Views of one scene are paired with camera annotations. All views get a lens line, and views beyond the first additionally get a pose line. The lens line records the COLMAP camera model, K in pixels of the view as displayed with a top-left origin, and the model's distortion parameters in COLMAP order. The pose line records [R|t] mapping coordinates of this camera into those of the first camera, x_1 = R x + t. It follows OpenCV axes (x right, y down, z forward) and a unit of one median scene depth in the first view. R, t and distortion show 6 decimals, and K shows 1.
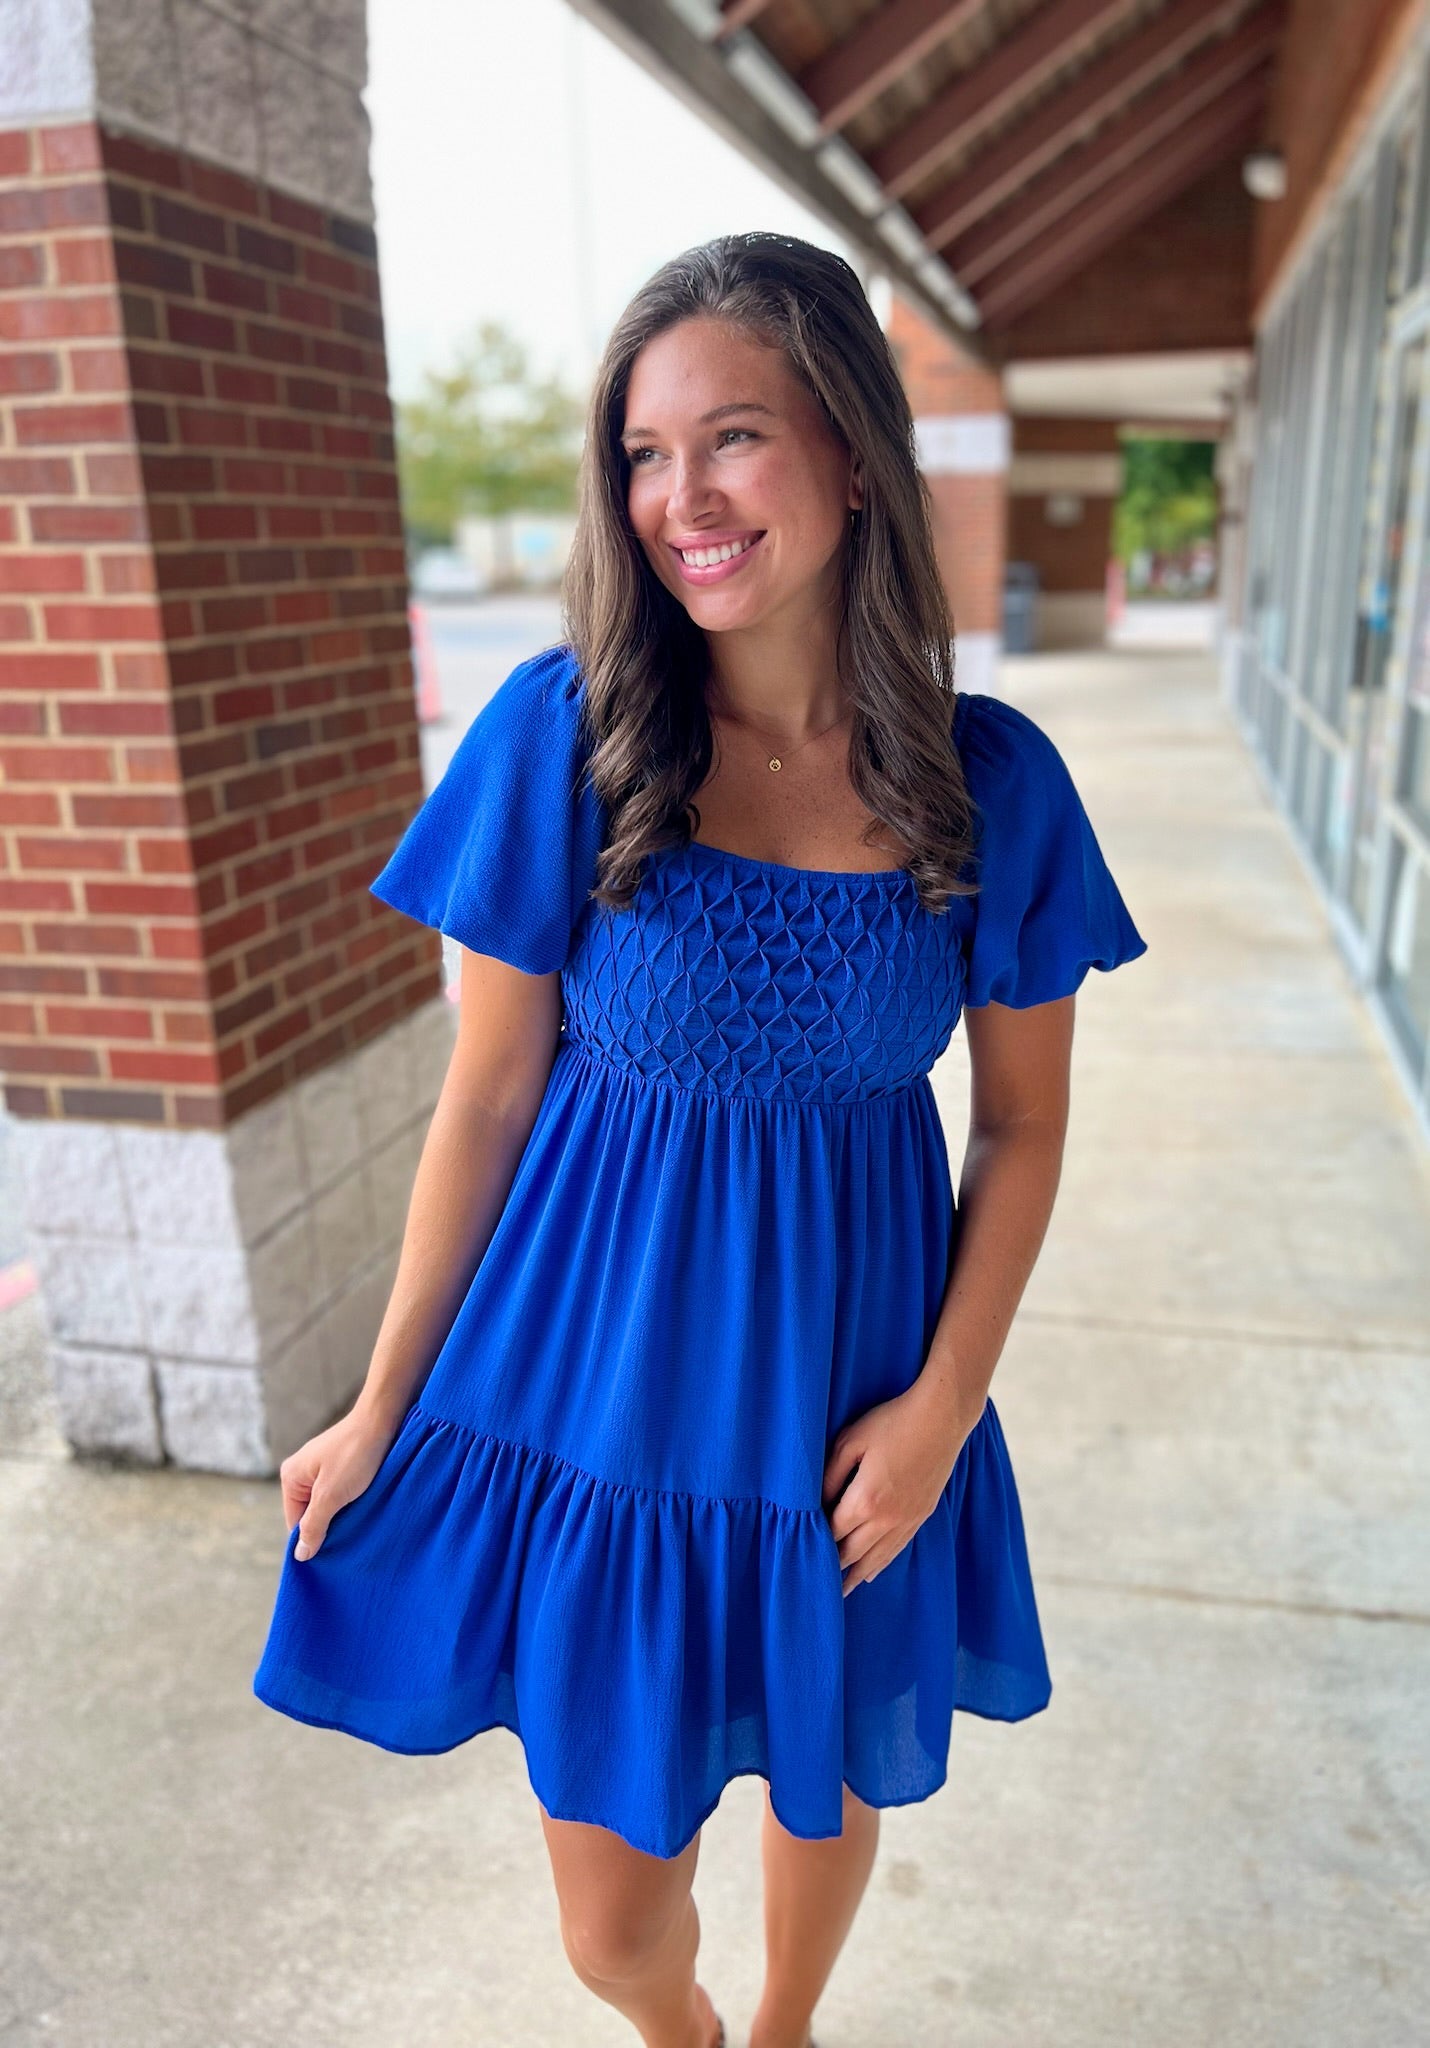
lens RADIAL K [[1509.4, 0, 783.4], [0, 1509.4, 1024.2], [0, 0, 1]] dist [0.009253, -0.009991]
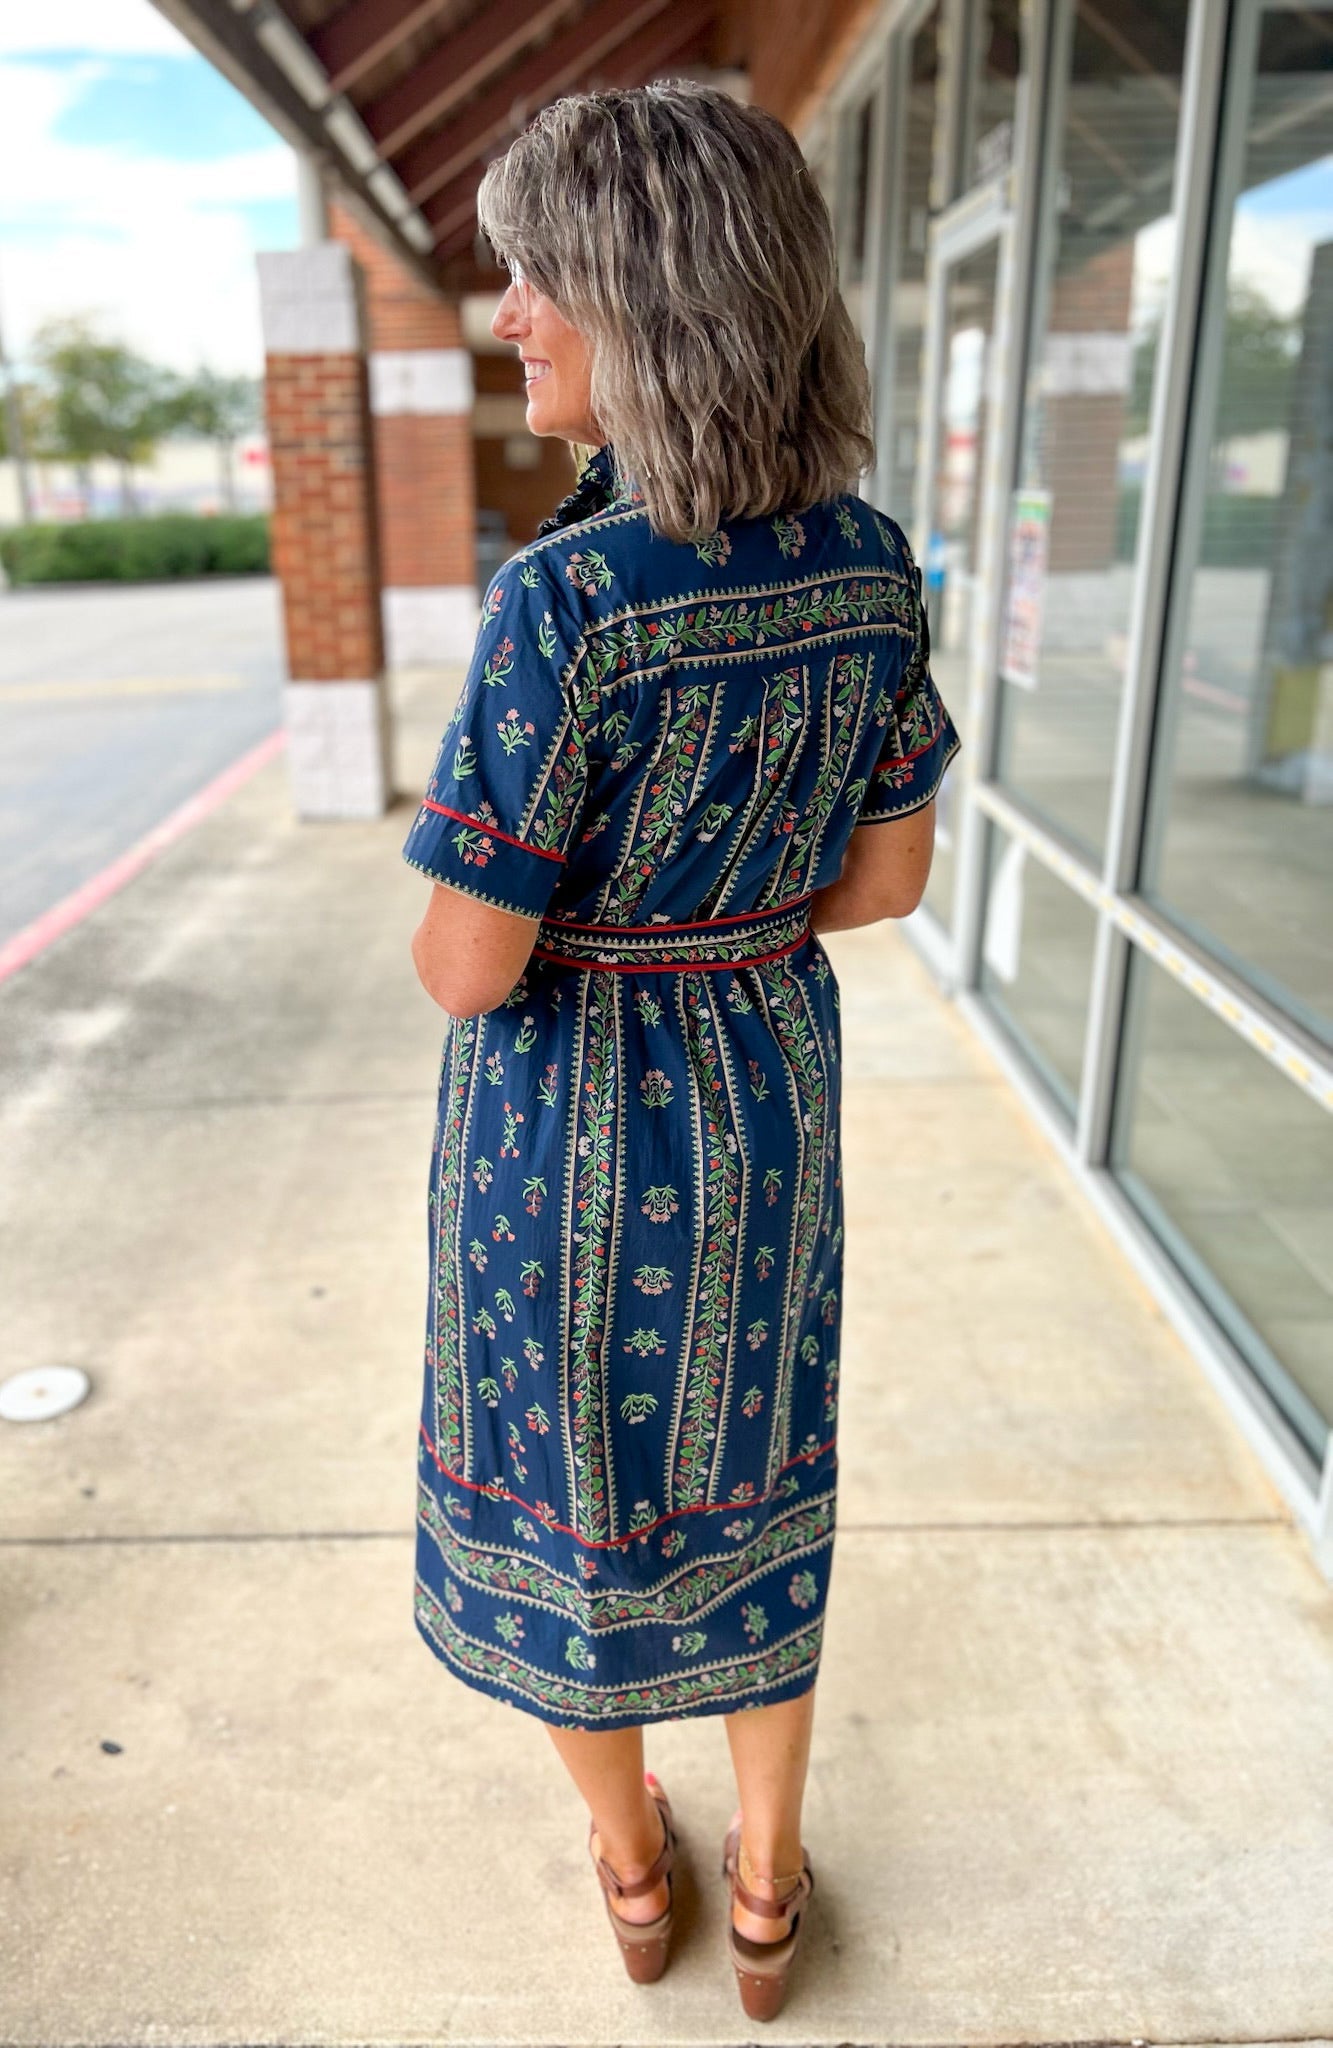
lens RADIAL K [[1507.3, 0, 557.1], [0, 1507.3, 1020.4], [0, 0, 1]] dist [0.029952, -0.032312]
pose [[0.978872, -0.073218, 0.190917, -0.038161], [0.067393, 0.997046, 0.036834, -0.111677], [-0.193050, -0.023190, 0.980915, 0.333392]]
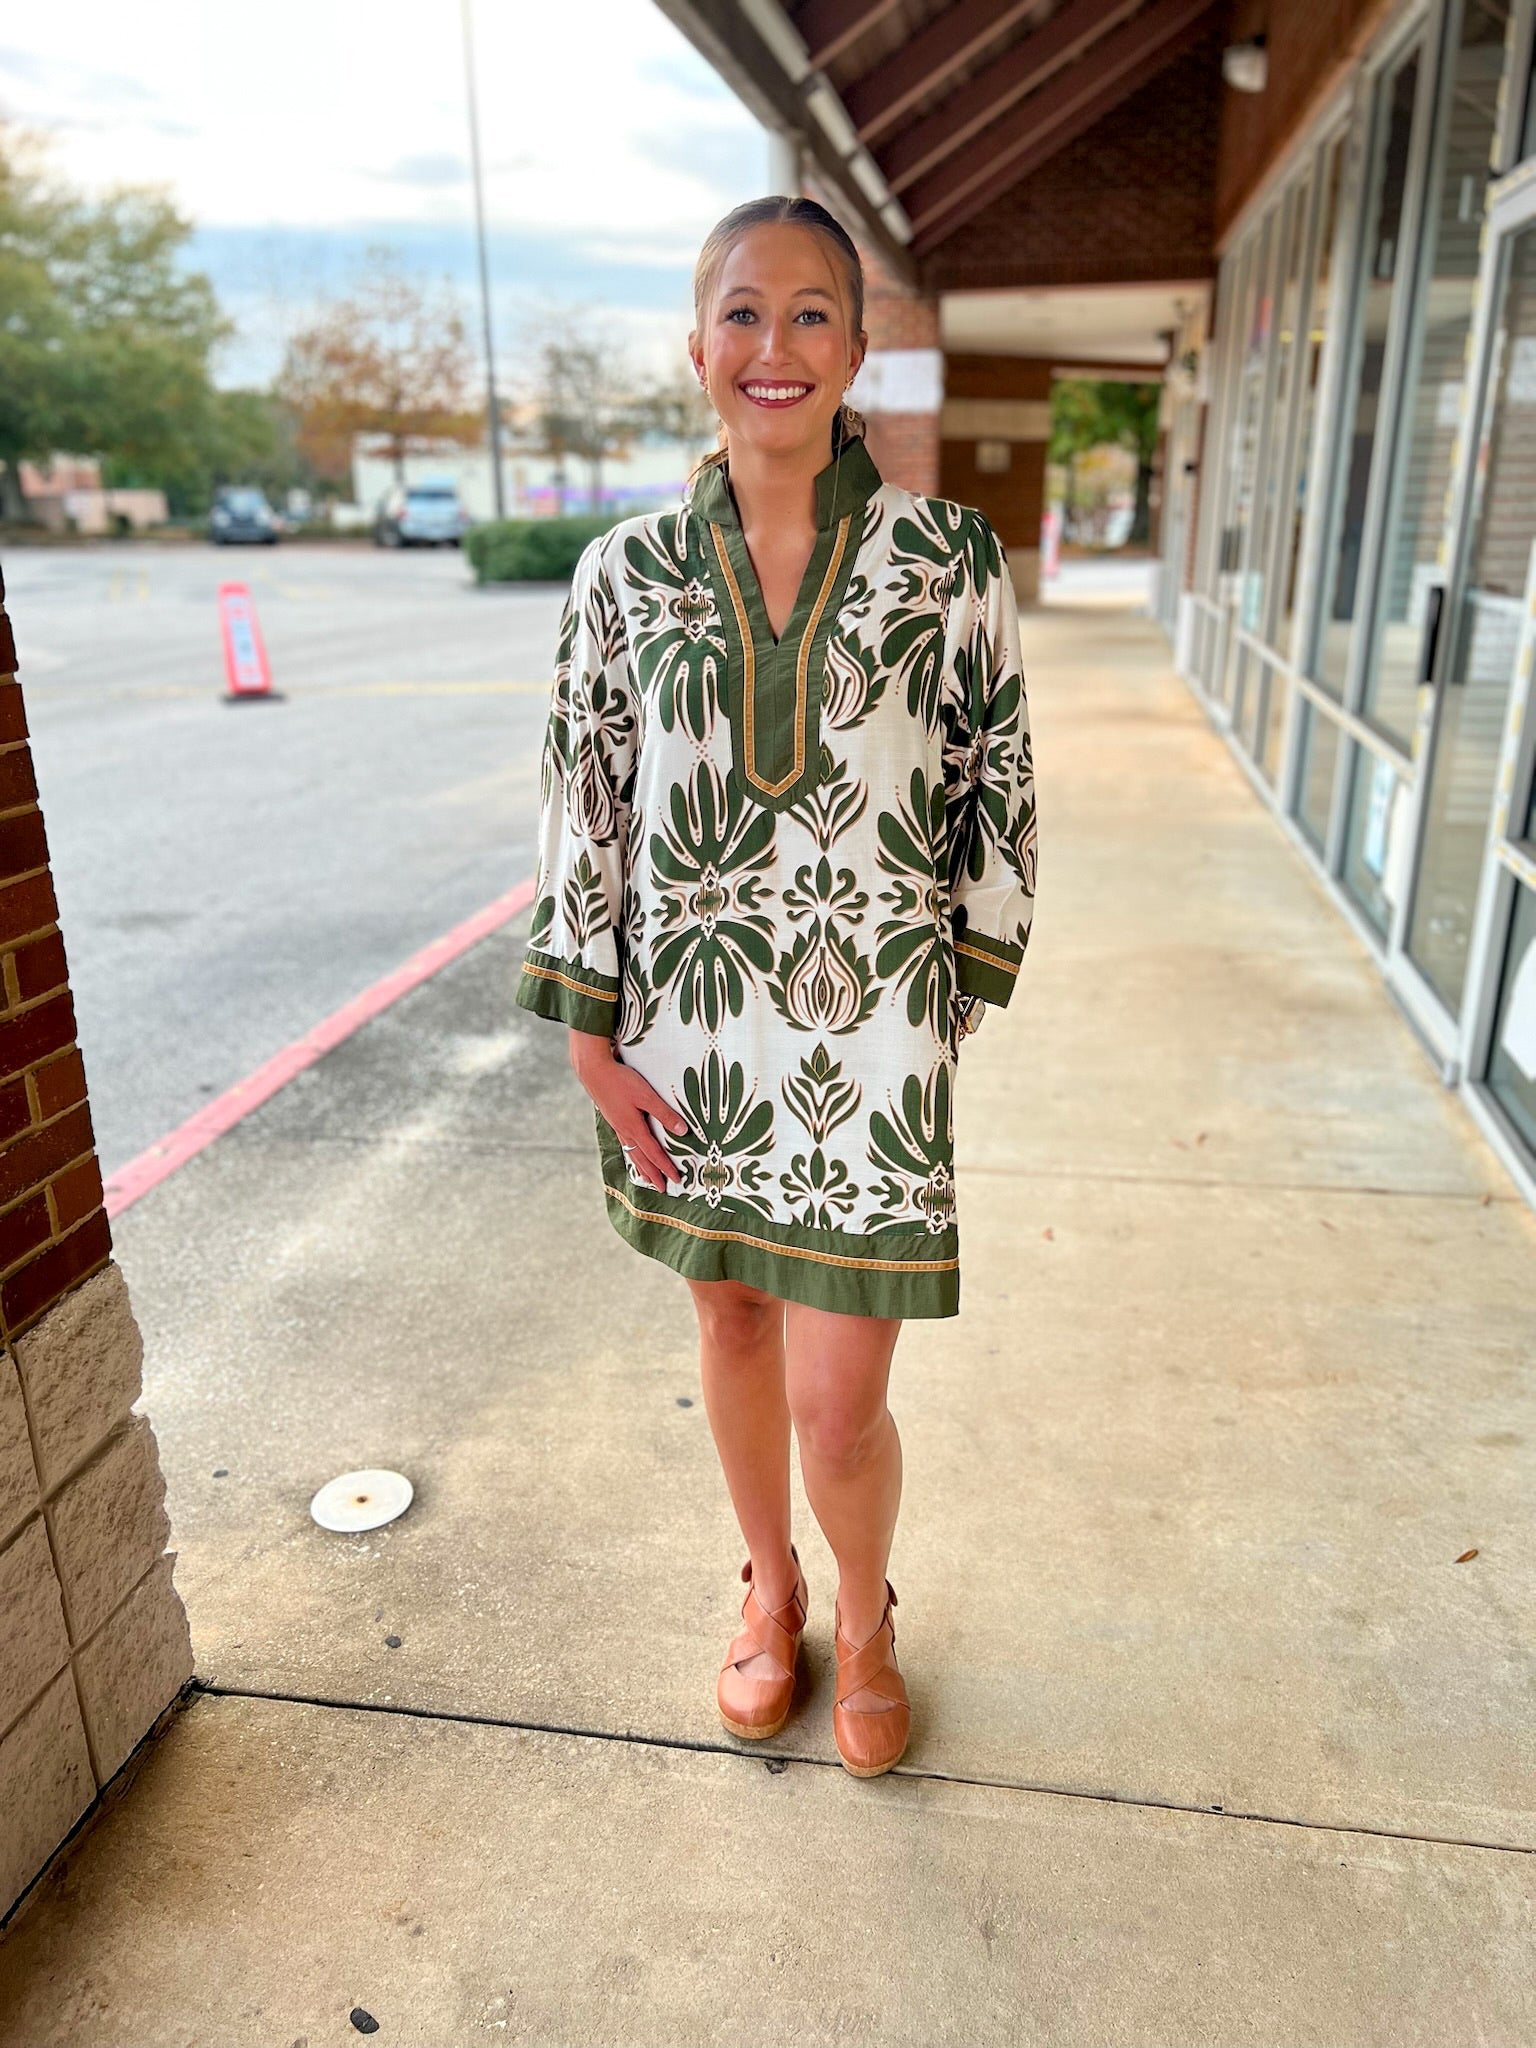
lens RADIAL K [[1511.3, 0, 780.1], [0, 1511.3, 1027.4], [0, 0, 1]] dist [0.031271, -0.036682]
pose [[0.998485, -0.007787, 0.054462, -0.000432], [0.006095, 0.999496, 0.031159, -0.155031], [-0.054677, -0.030780, 0.998030, 0.505459]]
